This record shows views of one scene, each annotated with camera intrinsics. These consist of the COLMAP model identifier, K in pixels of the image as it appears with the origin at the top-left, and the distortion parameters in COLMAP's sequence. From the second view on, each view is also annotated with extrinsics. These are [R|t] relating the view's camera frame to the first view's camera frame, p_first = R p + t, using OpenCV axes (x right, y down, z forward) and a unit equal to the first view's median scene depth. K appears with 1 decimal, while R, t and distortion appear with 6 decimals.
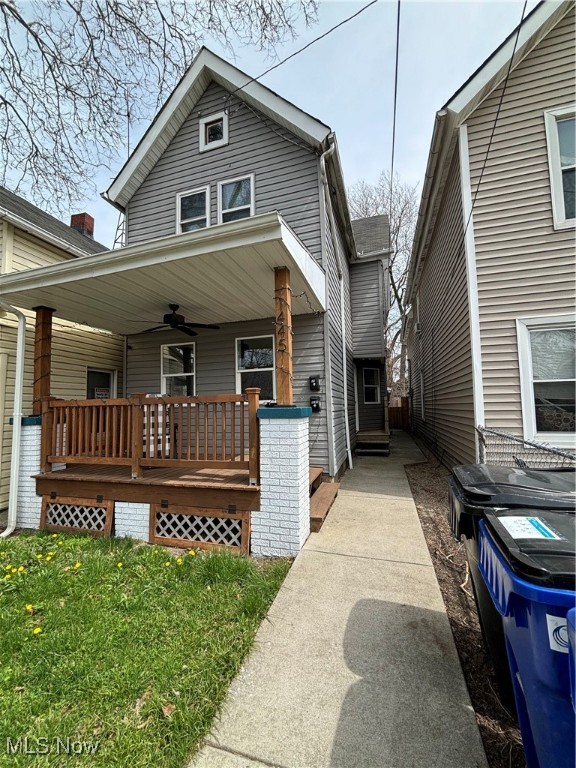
lens RADIAL K [[315.3, 0, 288.0], [0, 315.3, 384.0], [0, 0, 1]] dist [-0.011148, 0.007368]
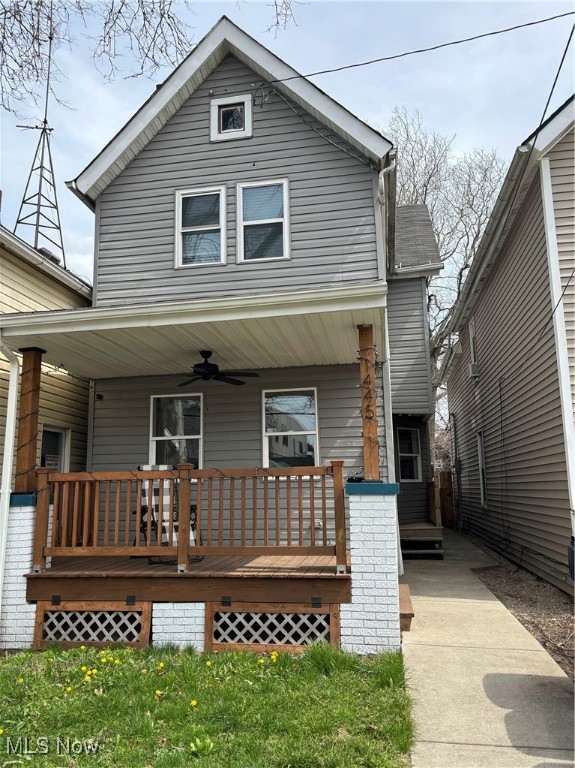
lens RADIAL K [[579.5, 0, 287.5], [0, 579.5, 384.0], [0, 0, 1]] dist [0.023319, -0.004968]
pose [[0.991471, 0.027892, 0.127308, -0.379432], [-0.014078, 0.994036, -0.108138, -0.016998], [-0.129565, 0.105423, 0.985951, -0.492502]]
